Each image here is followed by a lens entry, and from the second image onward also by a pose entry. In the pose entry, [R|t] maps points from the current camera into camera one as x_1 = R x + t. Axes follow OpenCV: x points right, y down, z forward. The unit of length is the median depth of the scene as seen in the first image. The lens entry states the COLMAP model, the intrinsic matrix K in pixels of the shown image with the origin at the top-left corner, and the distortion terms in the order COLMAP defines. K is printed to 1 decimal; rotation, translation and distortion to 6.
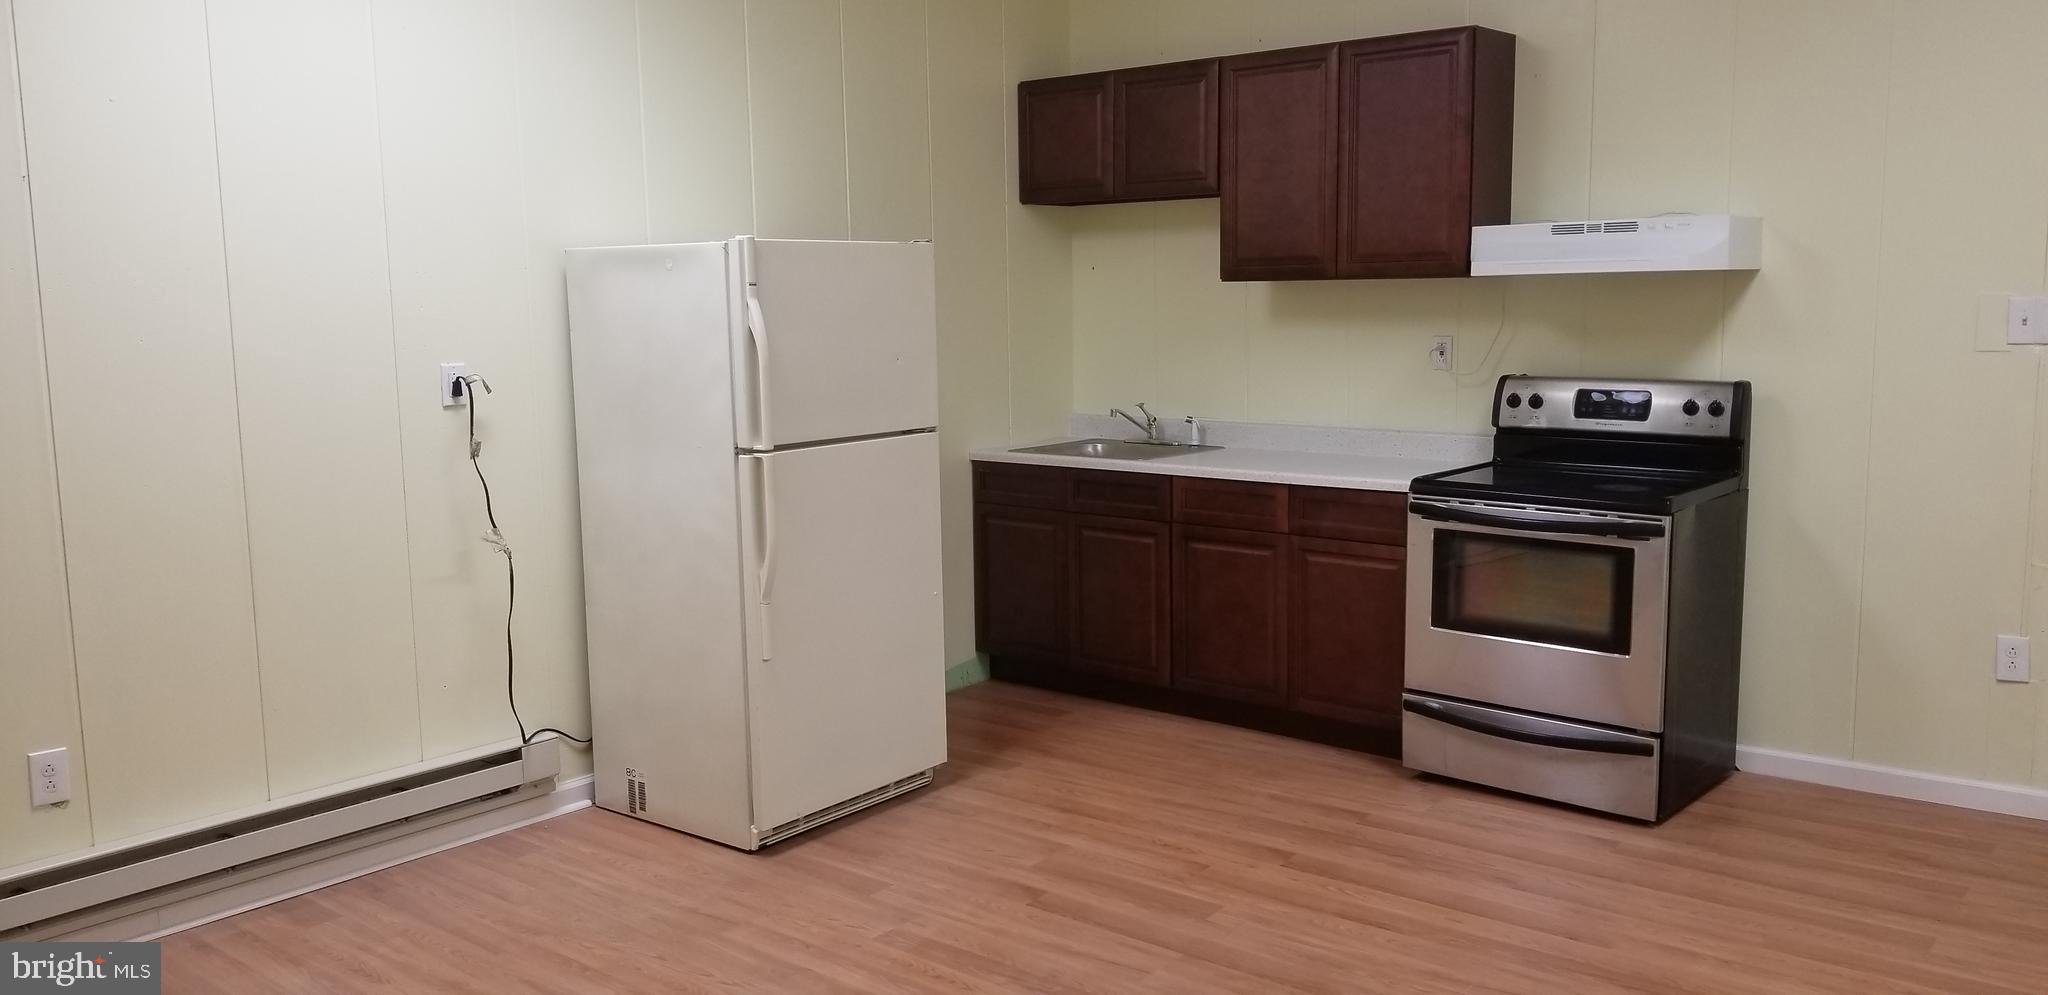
lens RADIAL K [[1606.5, 0, 1024.0], [0, 1606.5, 497.5], [0, 0, 1]] dist [0.105047, -0.180602]
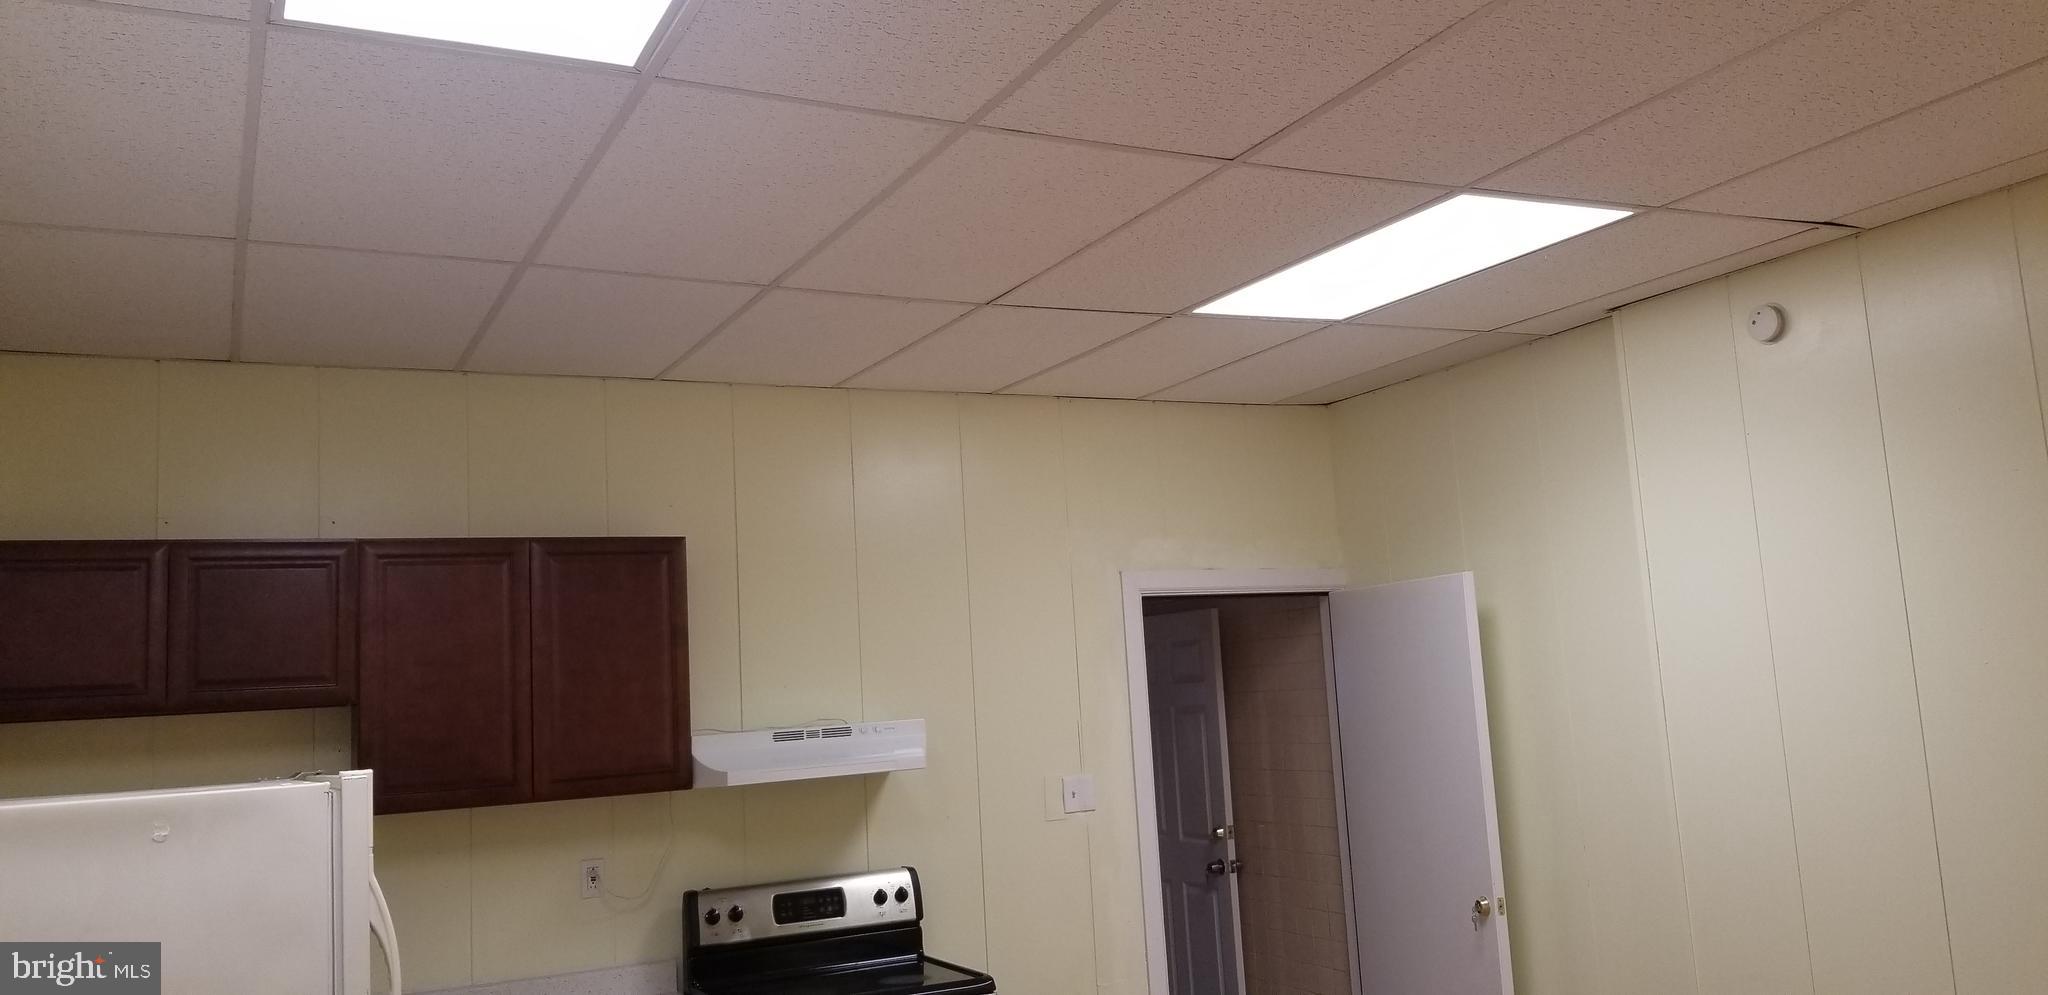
lens RADIAL K [[1601.3, 0, 1023.9], [0, 1601.3, 473.0], [0, 0, 1]] dist [0.148218, -0.322597]
pose [[0.379511, 0.123438, 0.916916, -0.581701], [0.175570, 0.963443, -0.202370, -0.093149], [-0.908376, 0.237785, 0.343965, 0.473852]]
